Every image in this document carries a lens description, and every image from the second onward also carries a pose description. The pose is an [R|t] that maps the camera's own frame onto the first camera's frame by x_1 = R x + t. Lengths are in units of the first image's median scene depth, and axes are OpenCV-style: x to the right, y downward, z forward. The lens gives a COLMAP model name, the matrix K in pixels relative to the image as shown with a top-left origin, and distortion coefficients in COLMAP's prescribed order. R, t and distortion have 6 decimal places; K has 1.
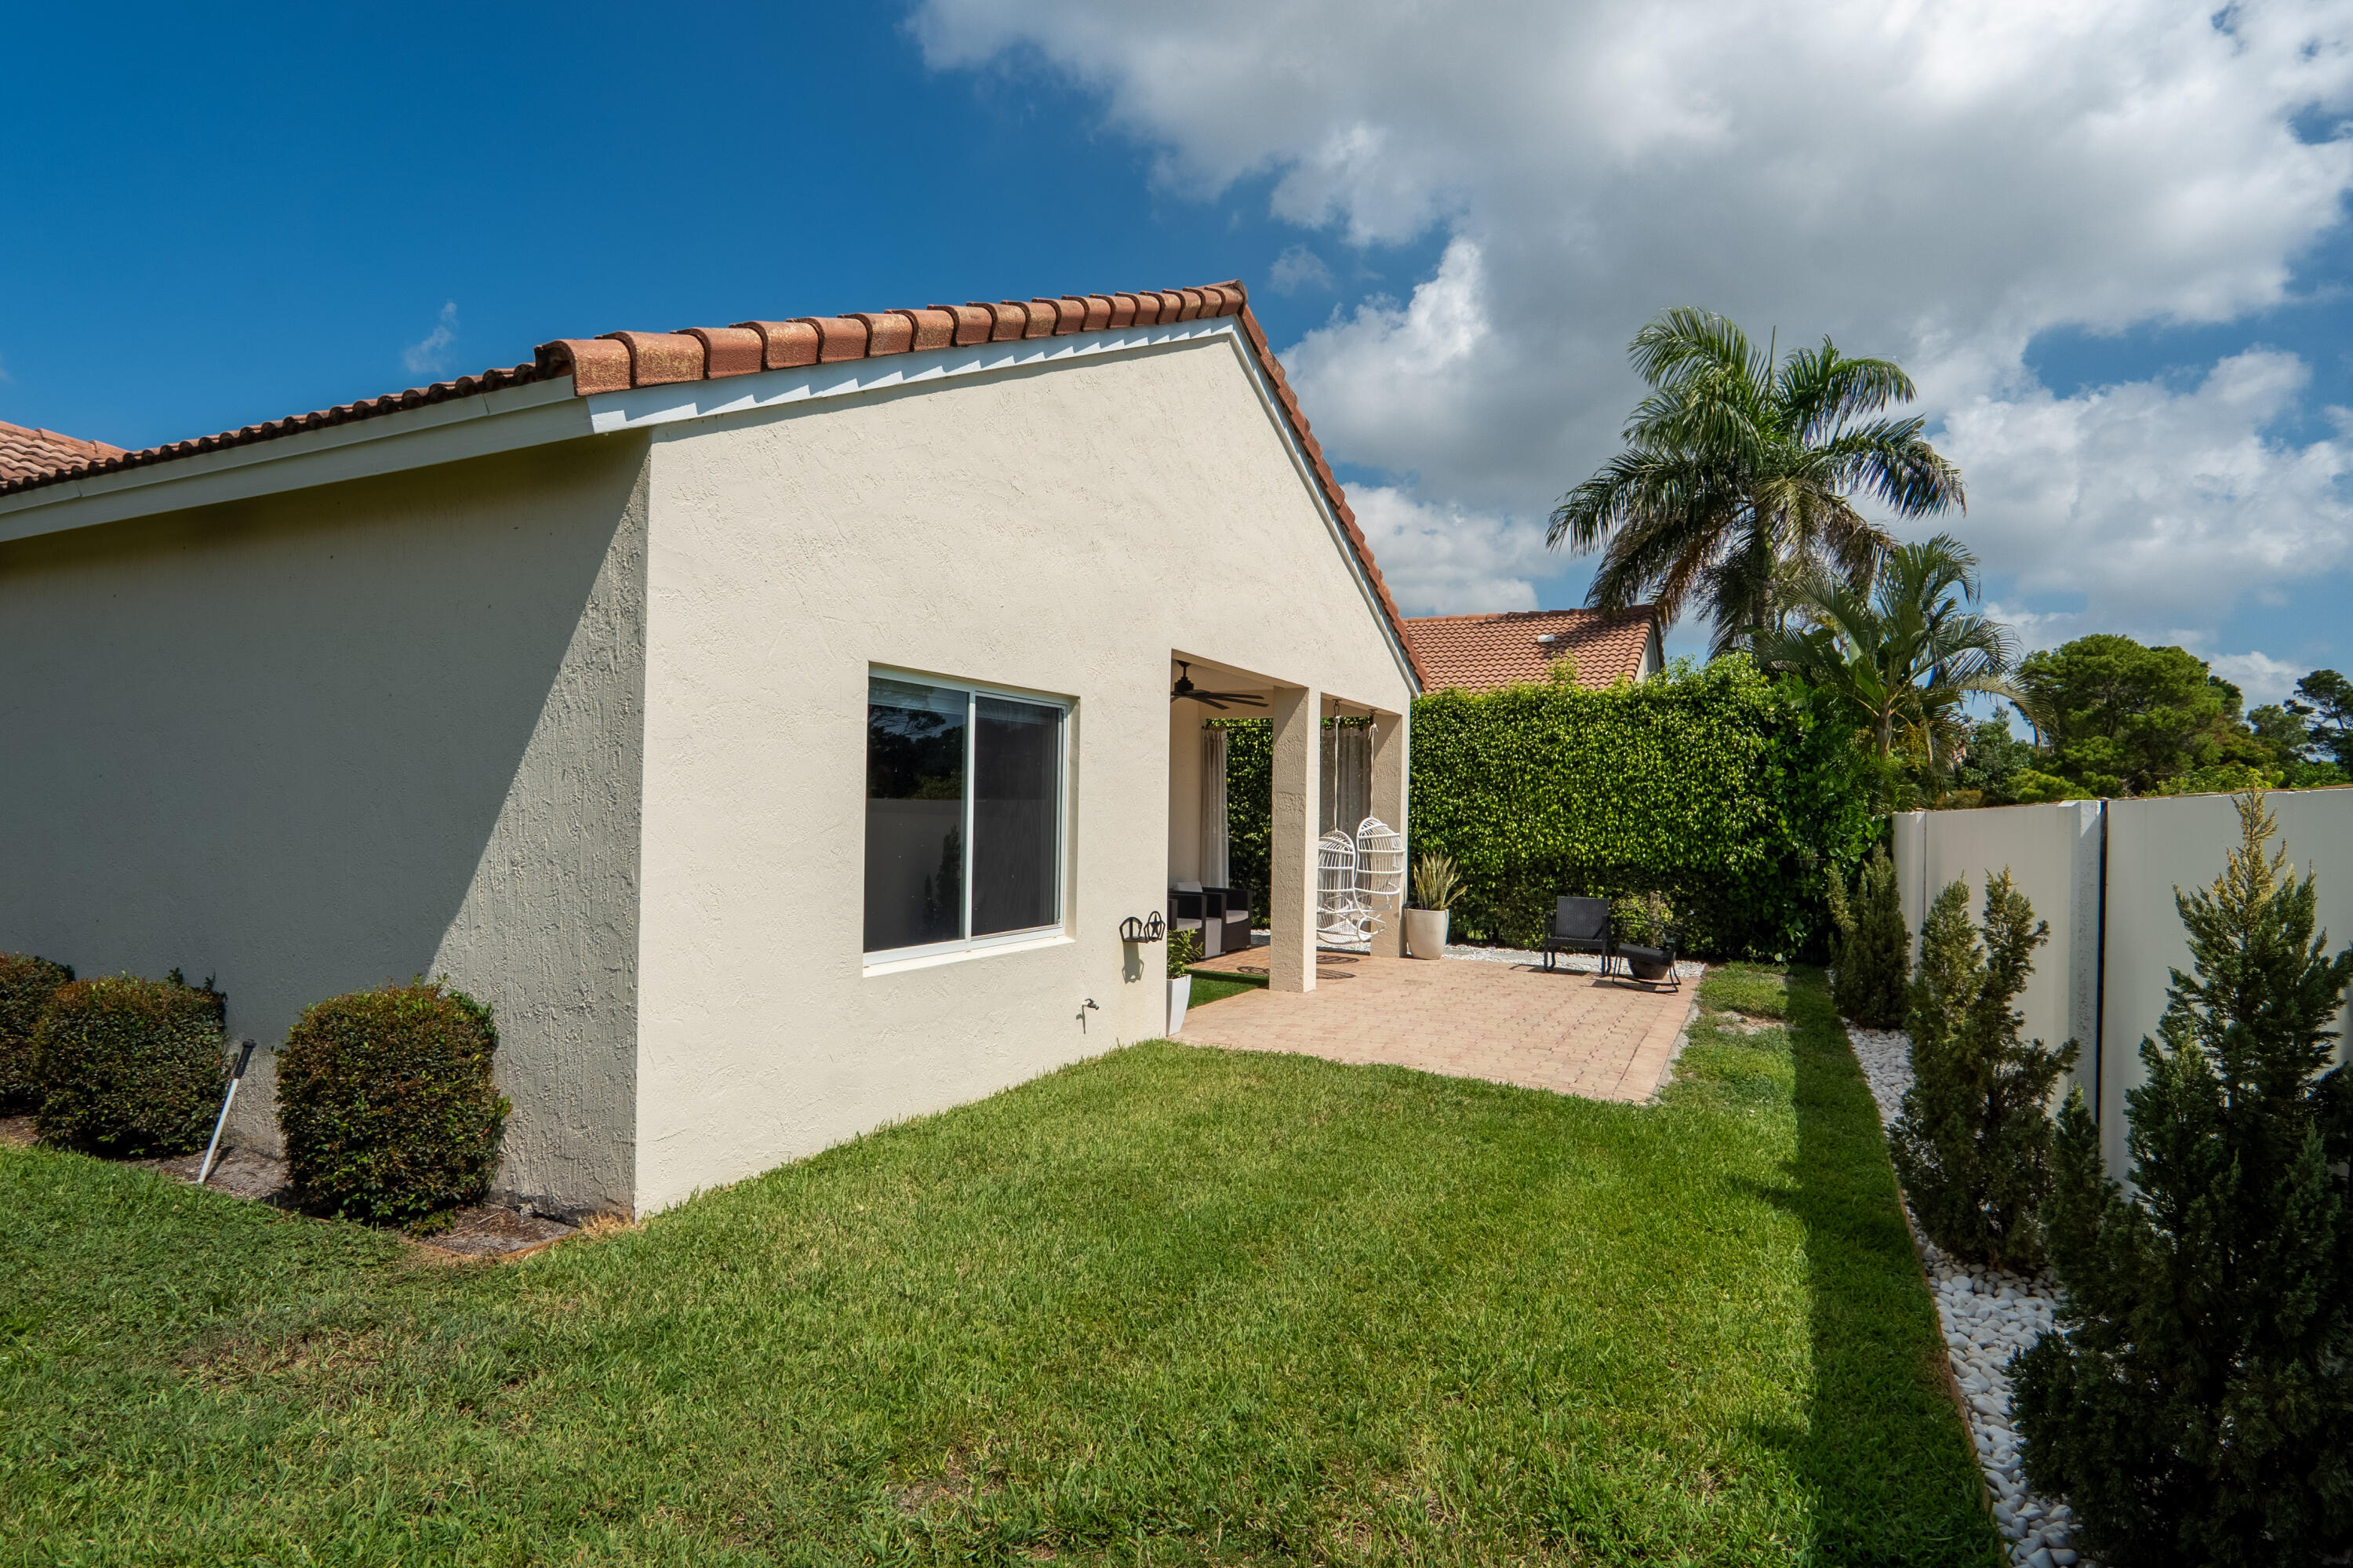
lens RADIAL K [[1255.5, 0, 1185.9], [0, 1255.5, 780.4], [0, 0, 1]] dist [-0.027370, 0.004764]
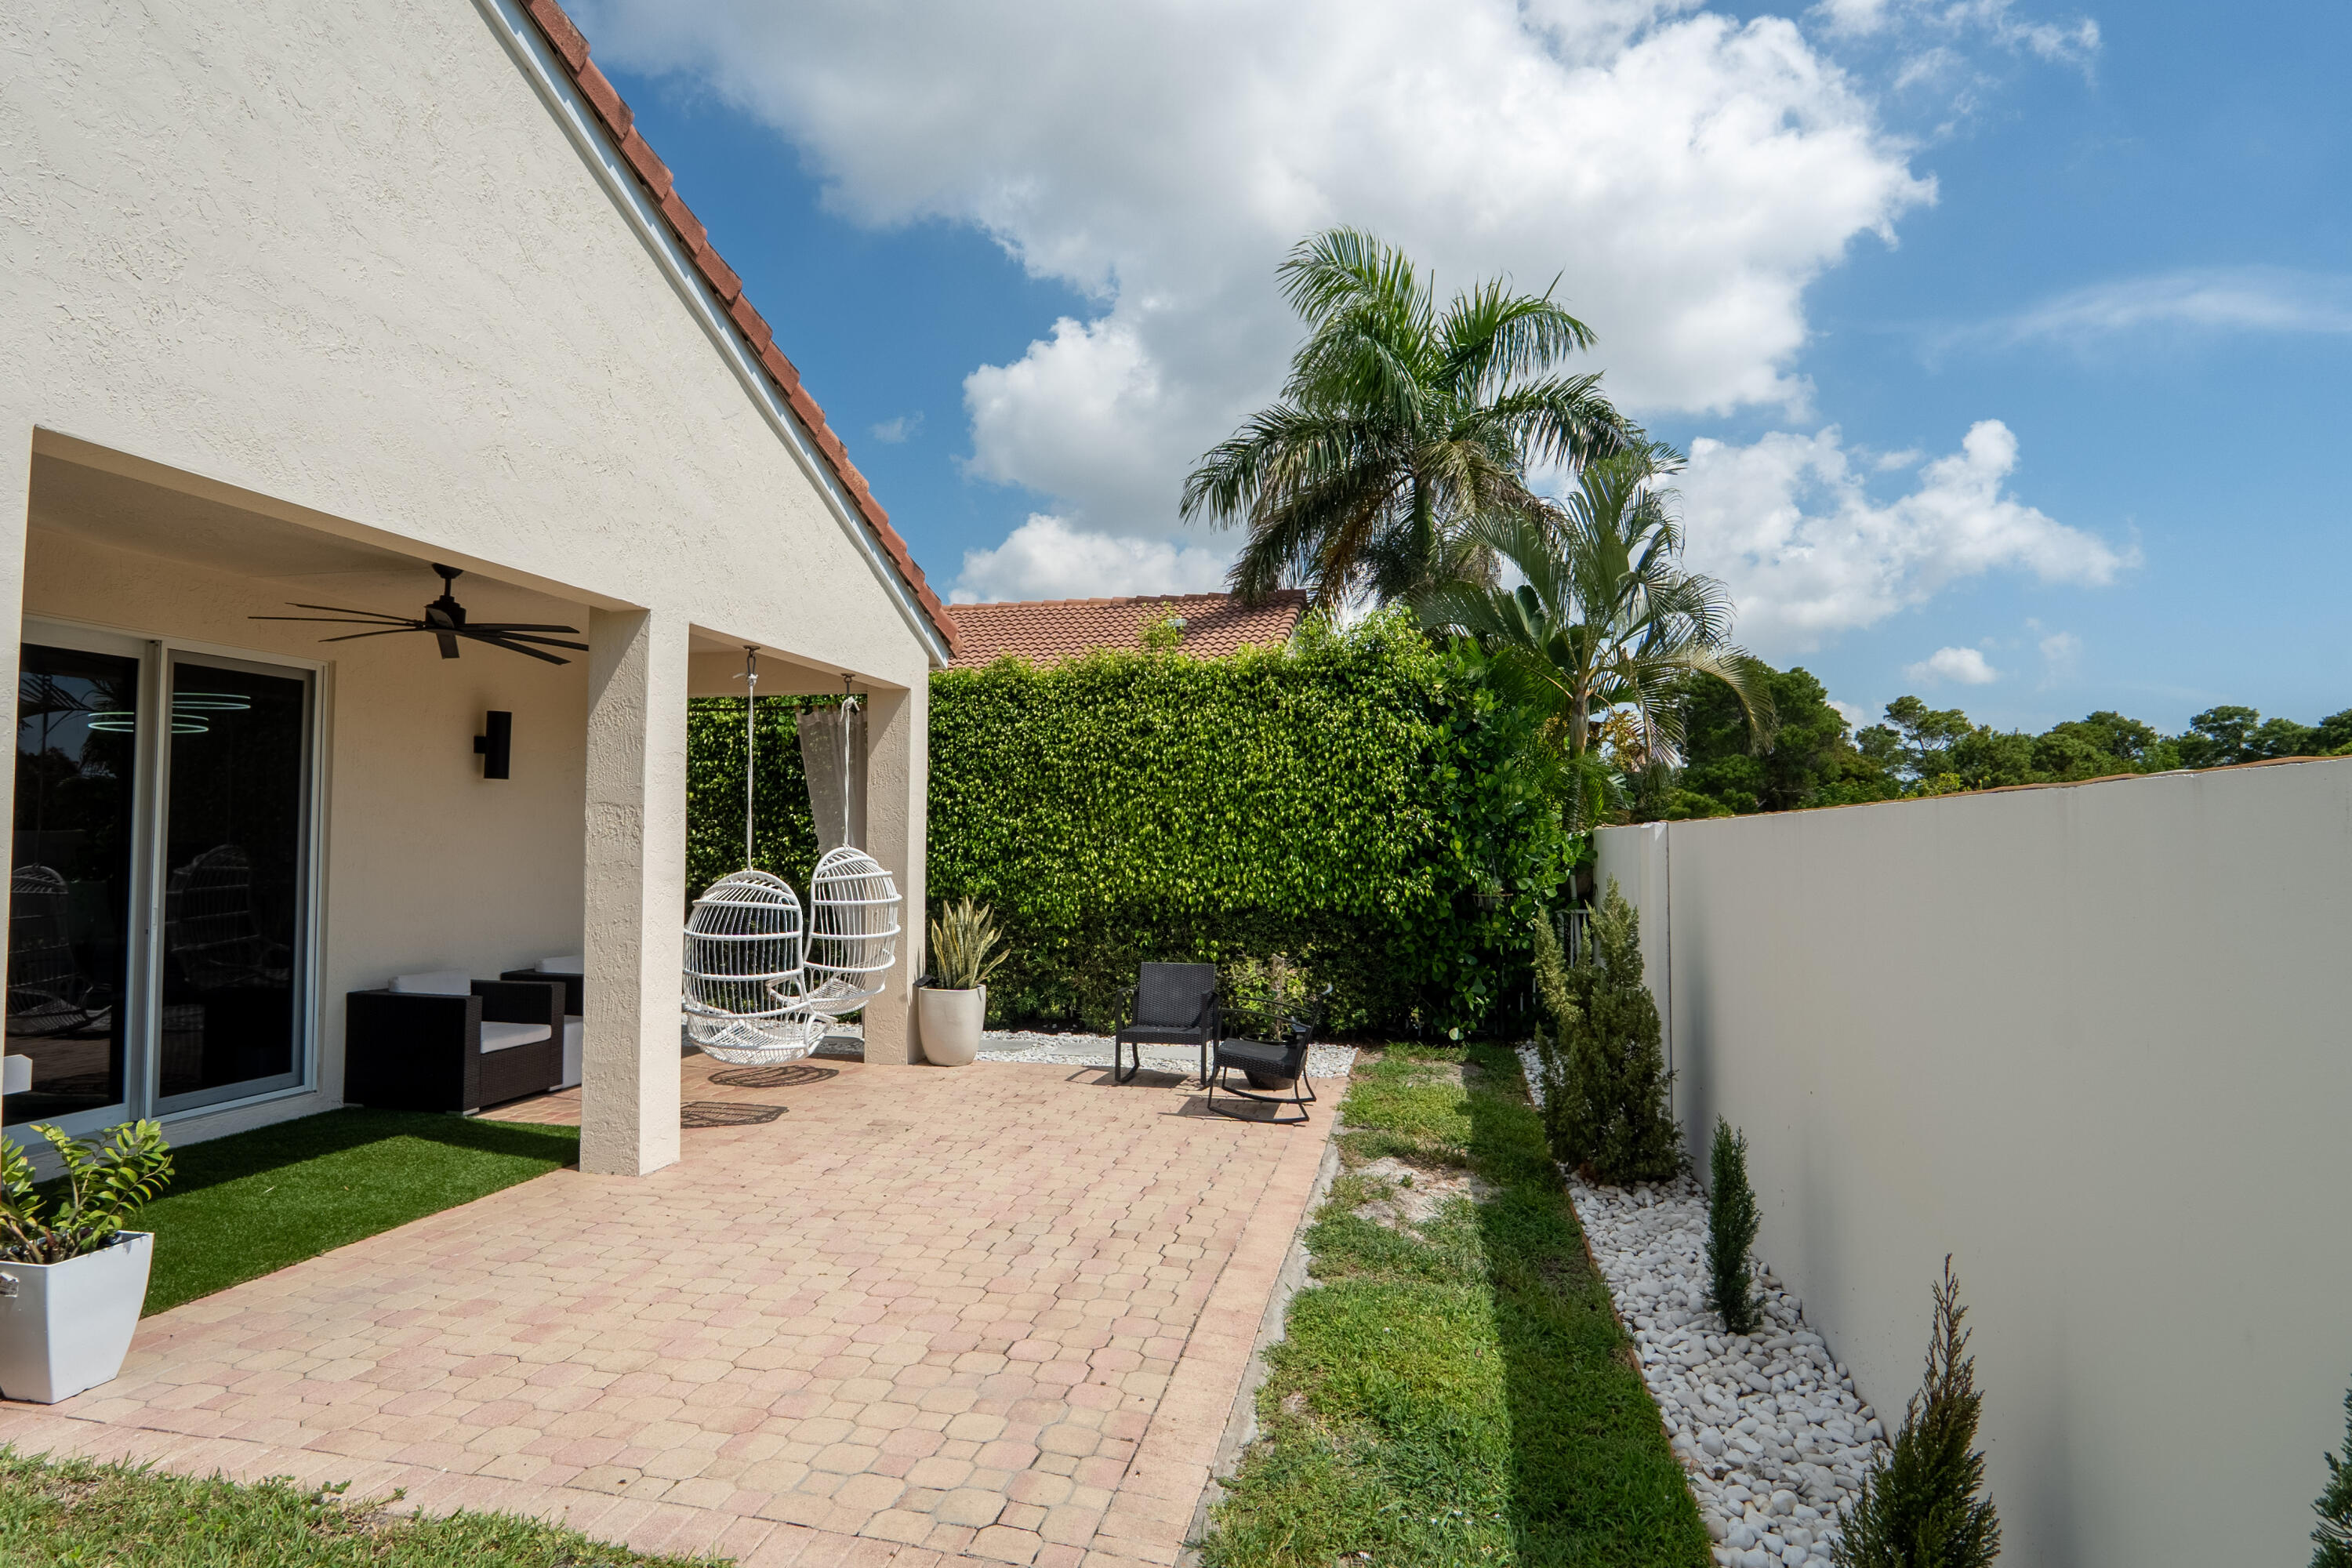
lens RADIAL K [[1255.0, 0, 1173.7], [0, 1255.0, 785.5], [0, 0, 1]] dist [-0.027370, 0.004764]
pose [[0.972649, -0.006644, 0.232186, 0.150417], [0.011357, 0.999756, -0.018969, 0.011655], [-0.232003, 0.021087, 0.972486, 0.329973]]
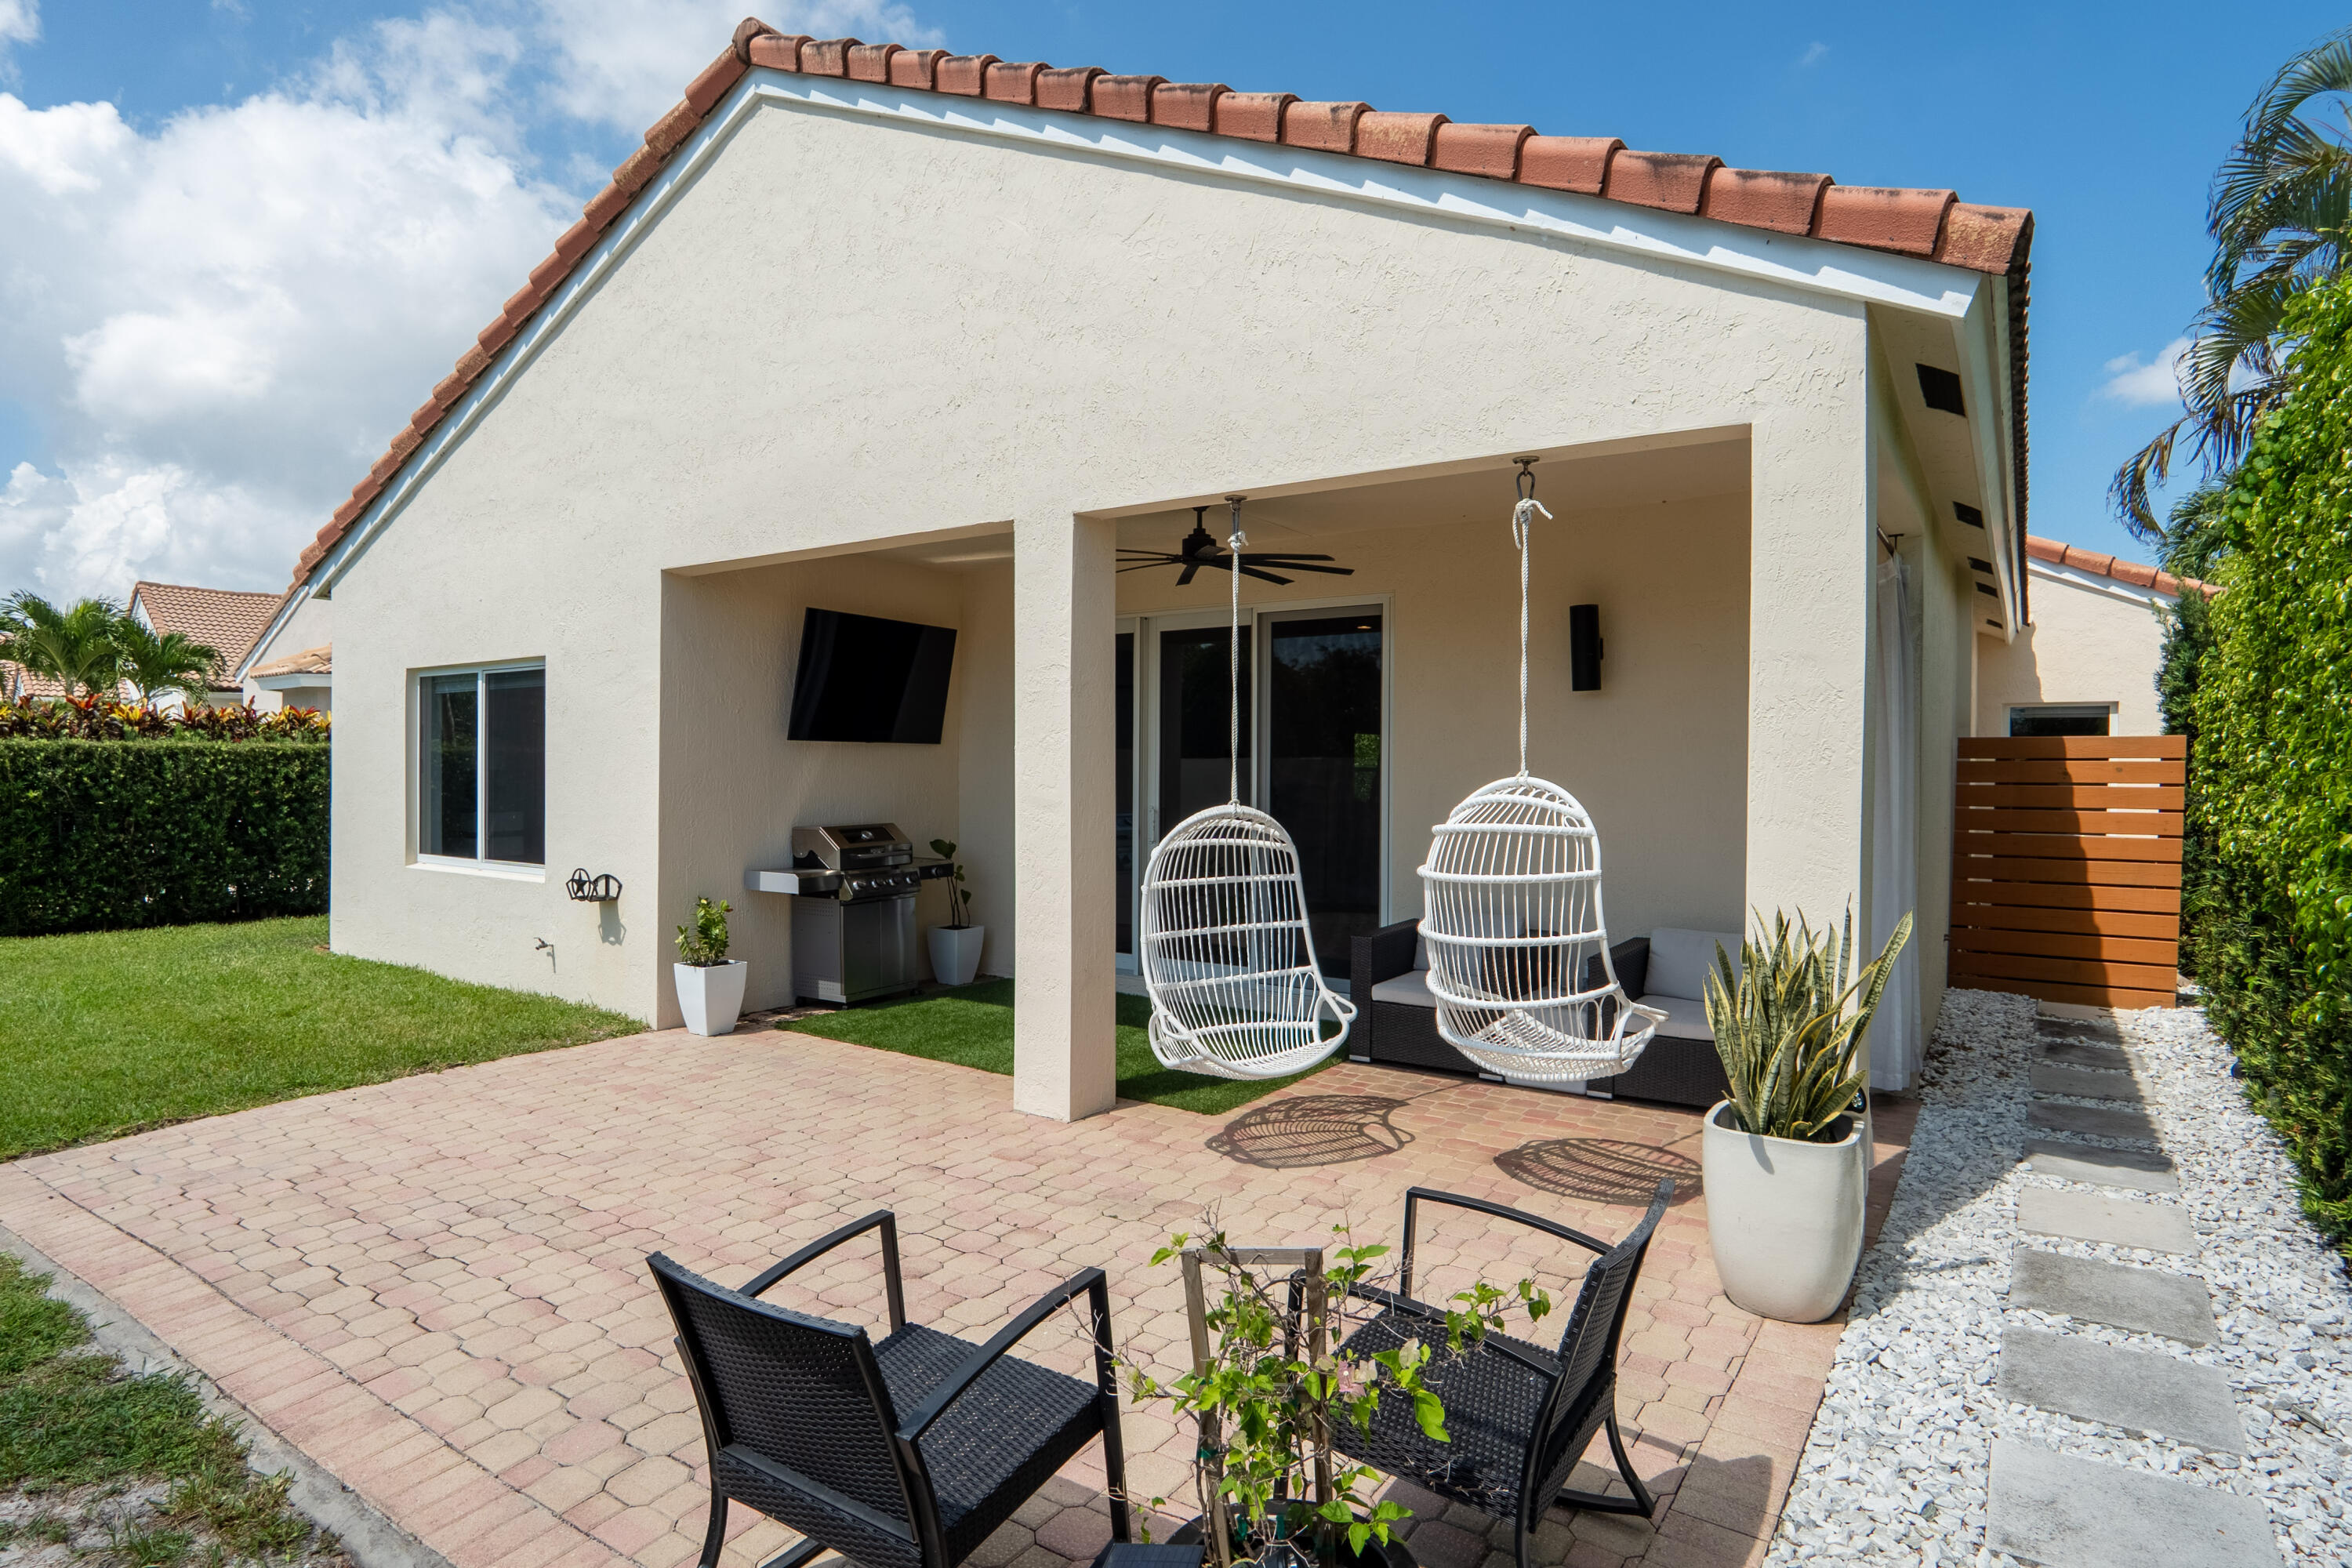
lens RADIAL K [[1255.0, 0, 1167.1], [0, 1255.0, 781.7], [0, 0, 1]] dist [-0.027370, 0.004764]
pose [[-0.158475, -0.010654, -0.987306, 0.465805], [0.010290, 0.999870, -0.012442, 0.031795], [0.987309, -0.012131, -0.158344, 0.893850]]
